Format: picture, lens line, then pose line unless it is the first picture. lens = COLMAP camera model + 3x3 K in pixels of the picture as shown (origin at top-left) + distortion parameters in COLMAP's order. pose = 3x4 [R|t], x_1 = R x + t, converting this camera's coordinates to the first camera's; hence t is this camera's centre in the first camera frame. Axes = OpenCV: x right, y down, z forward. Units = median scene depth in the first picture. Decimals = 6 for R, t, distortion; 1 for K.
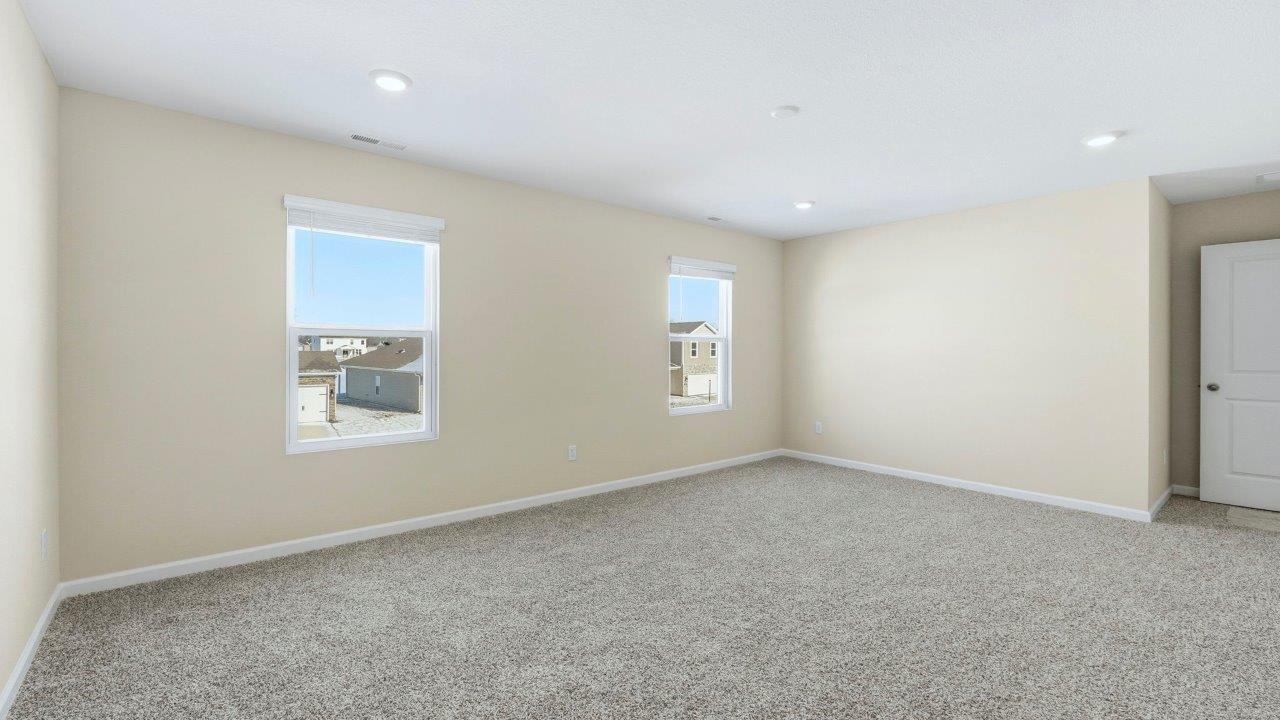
lens RADIAL K [[542.2, 0, 635.8], [0, 542.2, 352.8], [0, 0, 1]] dist [-0.004090, -0.000122]
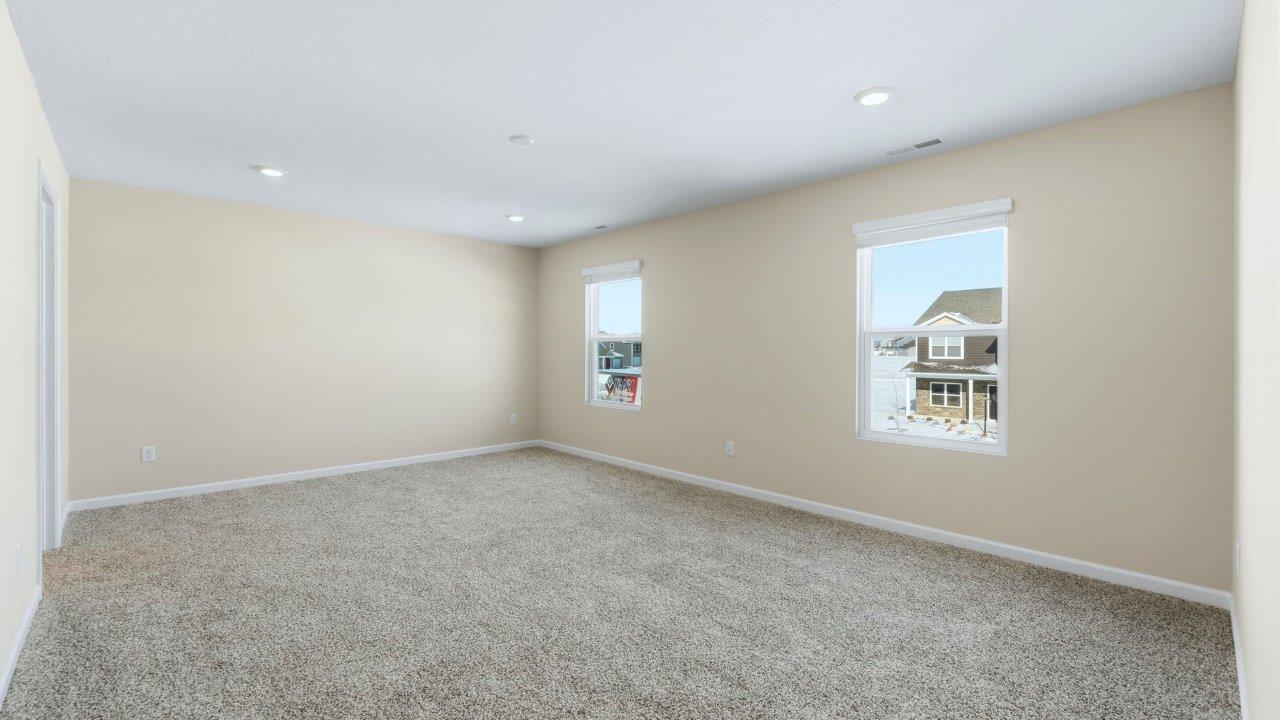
lens RADIAL K [[542.2, 0, 635.8], [0, 542.2, 352.8], [0, 0, 1]] dist [-0.004090, -0.000122]
pose [[0.088710, -0.000949, -0.996057, 0.549406], [-0.004686, 0.999988, -0.001370, 0.001304], [0.996047, 0.004789, 0.088704, 0.438899]]
